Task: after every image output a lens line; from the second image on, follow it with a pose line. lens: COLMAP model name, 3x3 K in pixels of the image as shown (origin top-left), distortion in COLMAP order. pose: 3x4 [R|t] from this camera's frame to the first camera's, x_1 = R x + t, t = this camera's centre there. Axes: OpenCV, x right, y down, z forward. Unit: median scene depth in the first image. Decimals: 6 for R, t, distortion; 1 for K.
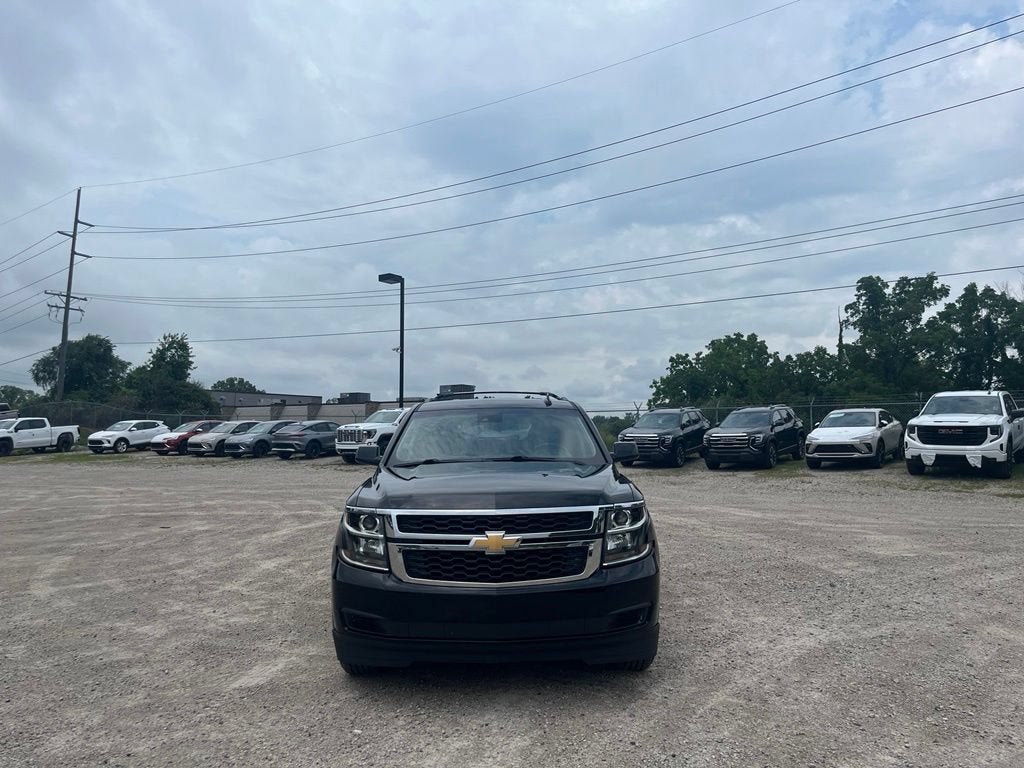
lens RADIAL K [[799.9, 0, 515.4], [0, 799.9, 387.8], [0, 0, 1]] dist [-0.005799, -0.014300]
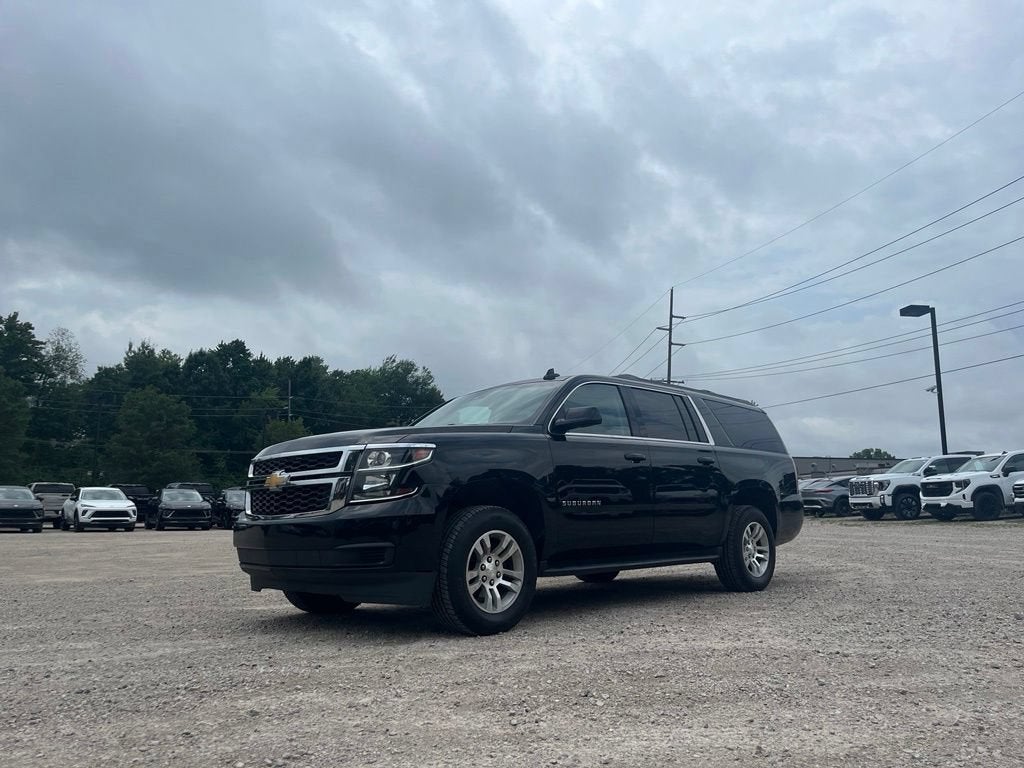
lens RADIAL K [[799.9, 0, 515.4], [0, 799.9, 387.8], [0, 0, 1]] dist [-0.005799, -0.014300]
pose [[0.667120, -0.117964, -0.735551, 0.192901], [0.039342, 0.991584, -0.123343, 0.039546], [0.743910, 0.053346, 0.666147, 0.088991]]
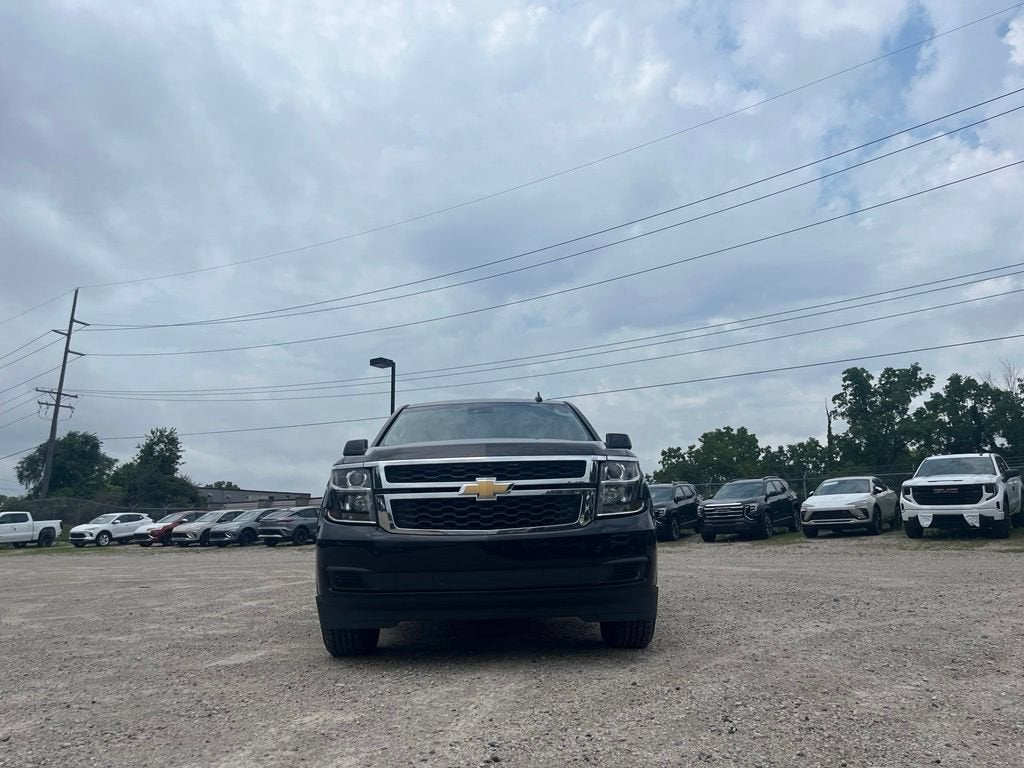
lens RADIAL K [[799.9, 0, 515.4], [0, 799.9, 387.8], [0, 0, 1]] dist [-0.005799, -0.014300]
pose [[0.999882, -0.009707, 0.011925, -0.000015], [0.011287, 0.990009, -0.140549, 0.038181], [-0.010441, 0.140667, 0.990002, 0.003465]]
